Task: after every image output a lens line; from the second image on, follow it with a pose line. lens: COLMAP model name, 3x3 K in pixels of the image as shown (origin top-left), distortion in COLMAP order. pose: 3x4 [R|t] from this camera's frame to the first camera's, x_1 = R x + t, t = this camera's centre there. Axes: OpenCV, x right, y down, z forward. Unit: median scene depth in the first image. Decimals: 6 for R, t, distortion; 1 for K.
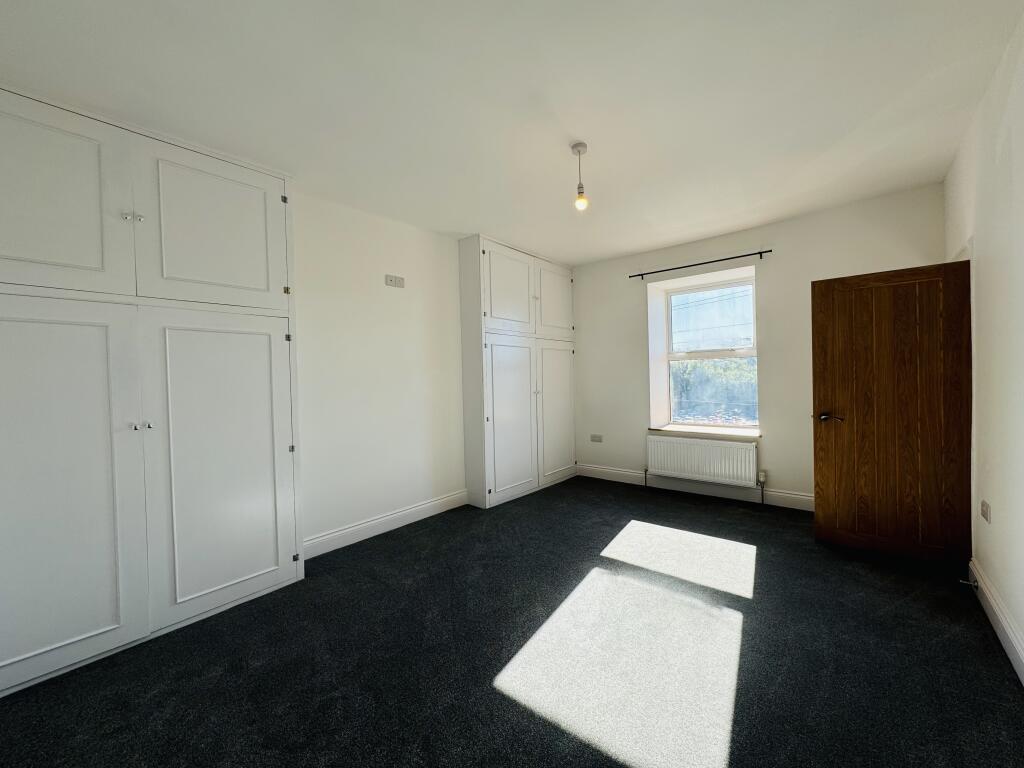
lens RADIAL K [[413.3, 0, 513.1], [0, 413.3, 385.9], [0, 0, 1]] dist [0.004118, 0.000374]
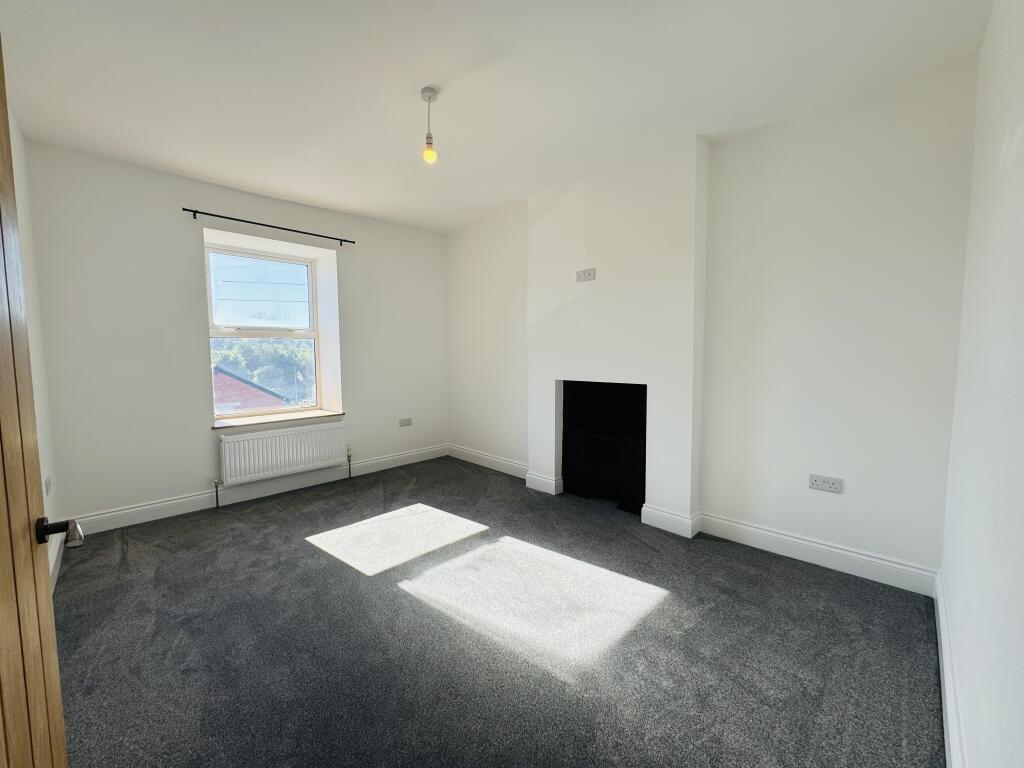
lens RADIAL K [[413.3, 0, 518.3], [0, 413.3, 380.6], [0, 0, 1]] dist [0.004118, 0.000374]
pose [[0.066049, -0.046567, 0.996729, -0.431424], [0.013983, 0.998856, 0.045740, -0.009863], [-0.997718, 0.010917, 0.066624, 0.490114]]
